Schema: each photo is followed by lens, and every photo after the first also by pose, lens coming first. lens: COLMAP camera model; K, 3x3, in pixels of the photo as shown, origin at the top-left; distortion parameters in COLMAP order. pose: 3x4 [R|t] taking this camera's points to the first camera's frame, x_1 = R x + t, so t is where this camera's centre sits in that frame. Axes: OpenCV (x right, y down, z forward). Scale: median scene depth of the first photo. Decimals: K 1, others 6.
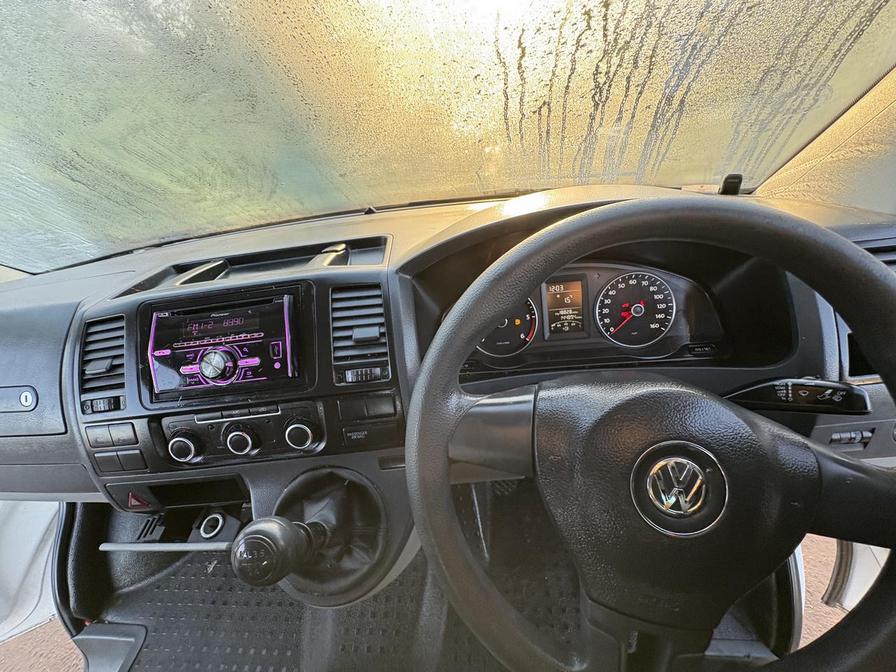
lens RADIAL K [[354.3, 0, 446.8], [0, 354.3, 336.6], [0, 0, 1]] dist [0.000882, -0.000027]
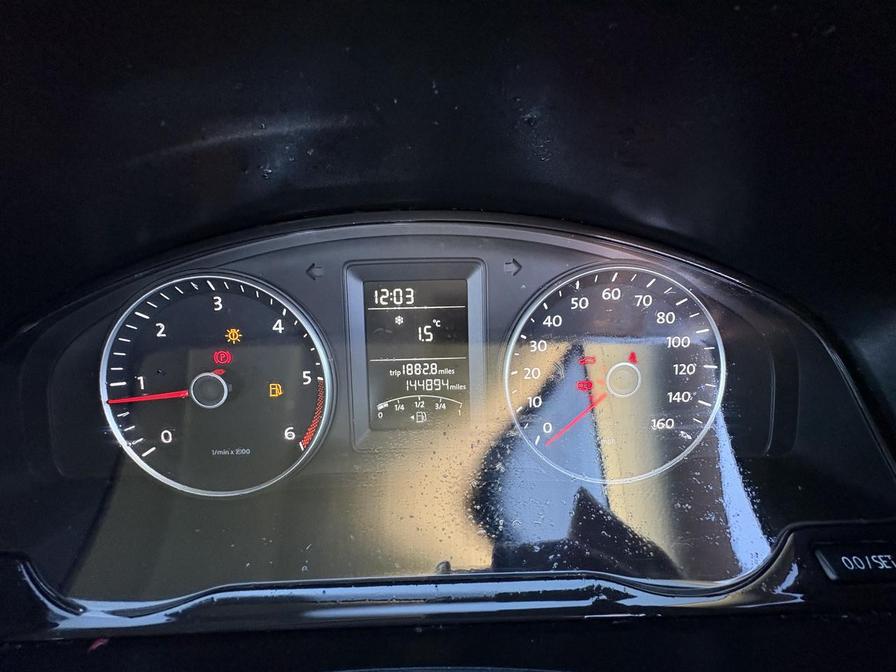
lens RADIAL K [[354.3, 0, 448.0], [0, 354.3, 340.1], [0, 0, 1]] dist [0.000882, -0.000027]
pose [[0.988343, 0.062671, 0.138747, 0.389383], [-0.056026, 0.997111, -0.051291, -0.100415], [-0.141561, 0.042920, 0.988999, 0.822770]]
